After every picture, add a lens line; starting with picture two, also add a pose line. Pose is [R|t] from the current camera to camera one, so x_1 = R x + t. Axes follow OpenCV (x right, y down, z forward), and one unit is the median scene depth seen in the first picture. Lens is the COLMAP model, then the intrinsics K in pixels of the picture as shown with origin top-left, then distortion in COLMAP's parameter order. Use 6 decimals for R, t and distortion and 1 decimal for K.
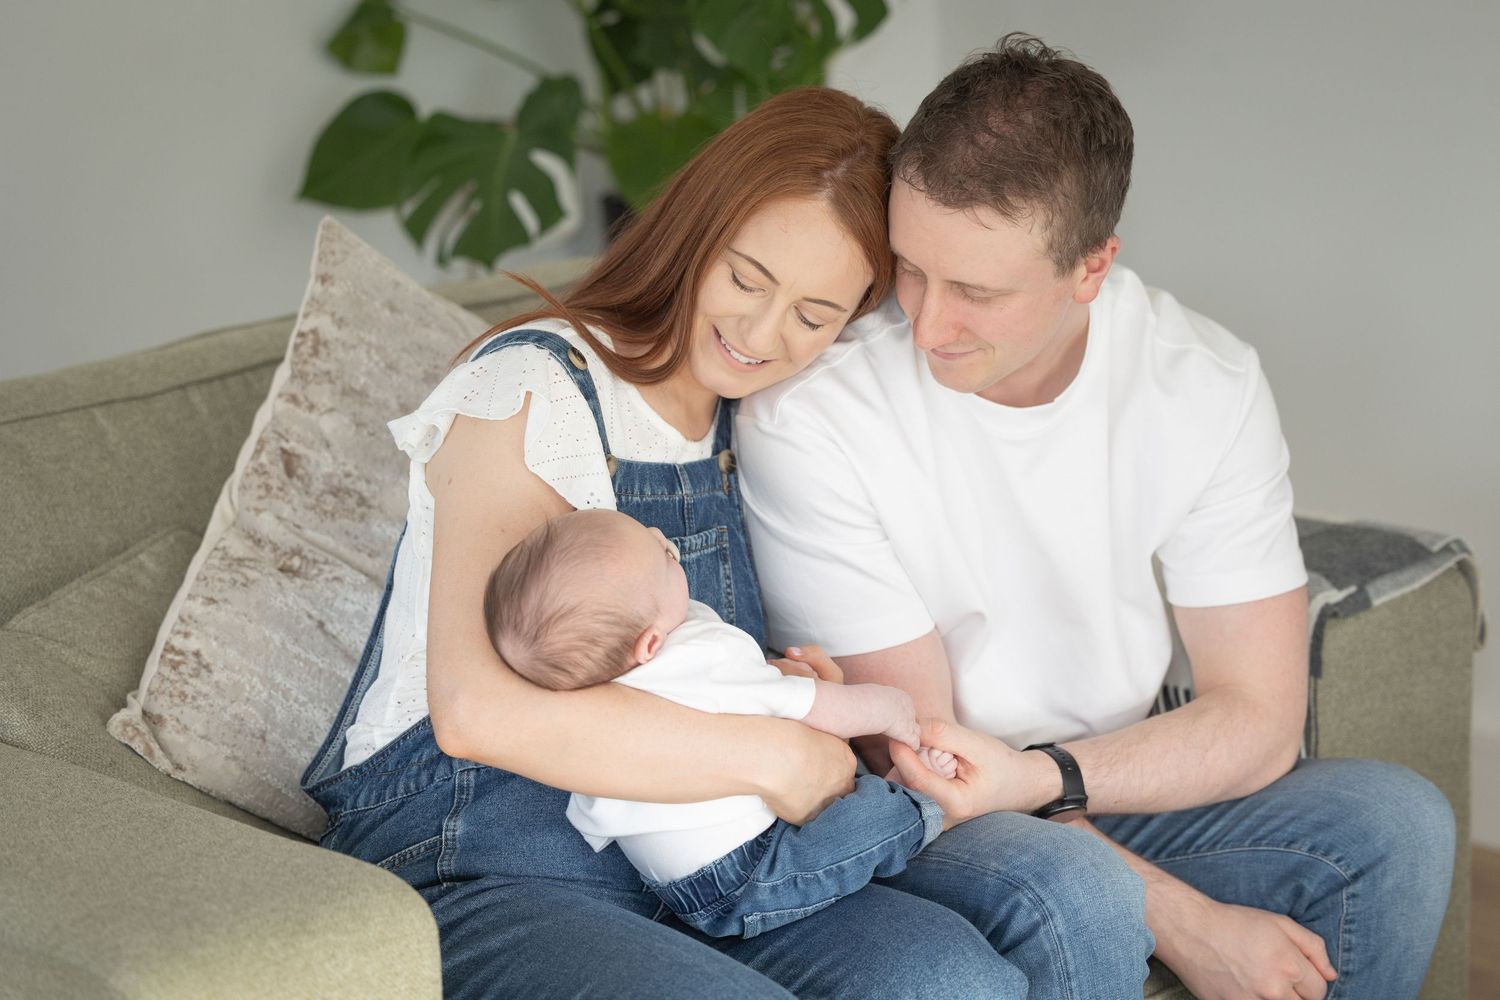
lens RADIAL K [[3776.6, 0, 751.6], [0, 3776.6, 495.2], [0, 0, 1]] dist [0.290754, 0.000000]
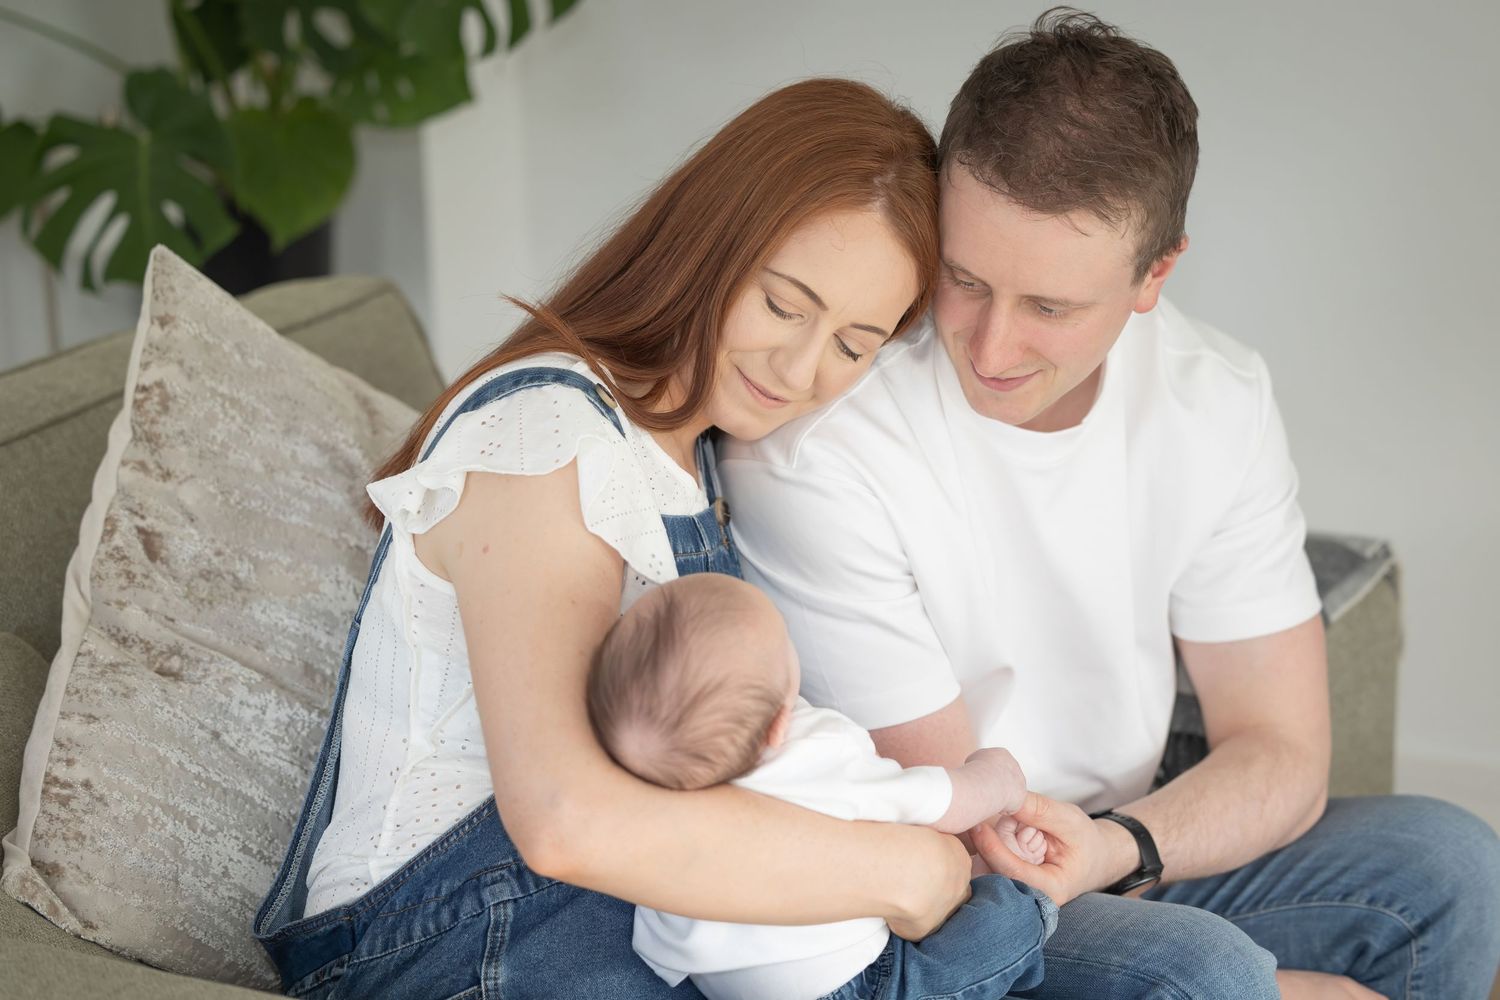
lens RADIAL K [[3776.6, 0, 749.0], [0, 3776.6, 506.0], [0, 0, 1]] dist [0.290754, 0.000000]
pose [[0.959612, -0.062036, 0.274402, -0.238289], [0.057621, 0.998047, 0.024127, -0.031248], [-0.275363, -0.007341, 0.961312, 0.169102]]
